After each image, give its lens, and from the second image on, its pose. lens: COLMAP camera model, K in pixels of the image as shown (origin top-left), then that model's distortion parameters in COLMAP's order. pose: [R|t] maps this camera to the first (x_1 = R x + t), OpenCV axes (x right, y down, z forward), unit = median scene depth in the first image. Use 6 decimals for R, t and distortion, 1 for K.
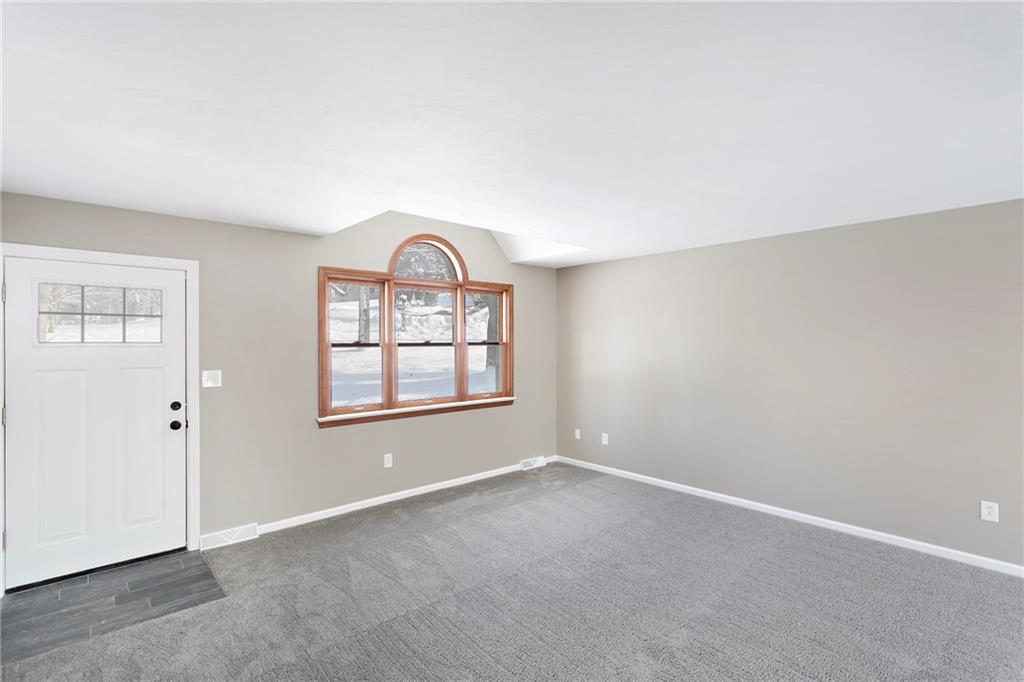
lens RADIAL K [[481.2, 0, 512.0], [0, 481.2, 341.0], [0, 0, 1]] dist [0.001202, 0.000095]
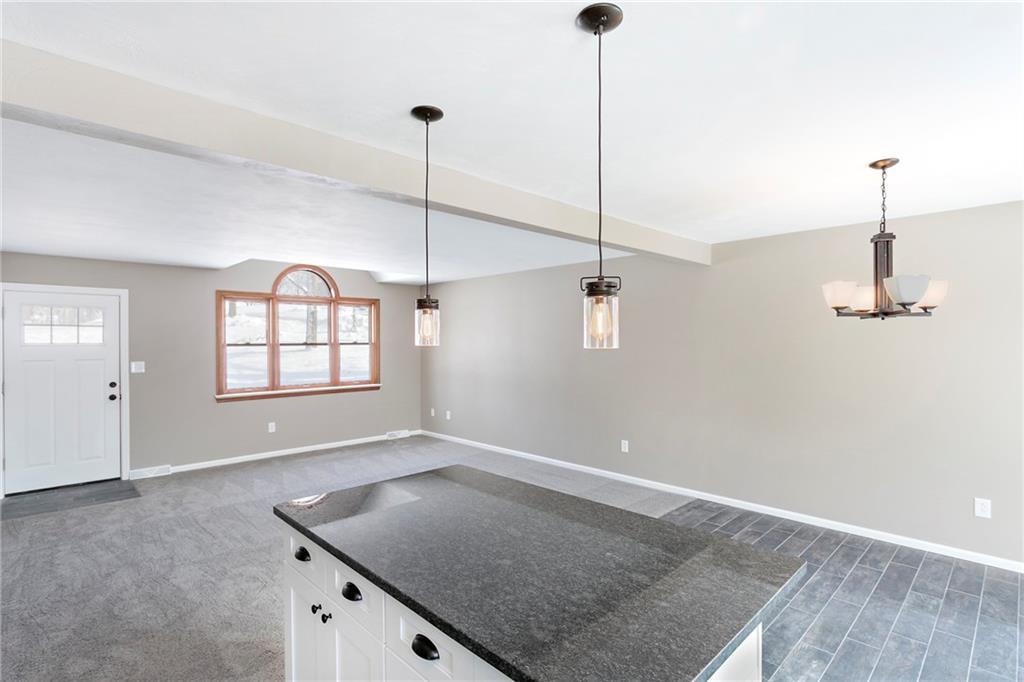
lens RADIAL K [[494.6, 0, 512.0], [0, 494.6, 341.0], [0, 0, 1]] dist [-0.014174, 0.000912]
pose [[0.999103, -0.000120, 0.042348, 0.375783], [0.000109, 1.000000, 0.000259, -0.002738], [-0.042348, -0.000254, 0.999103, -0.454959]]
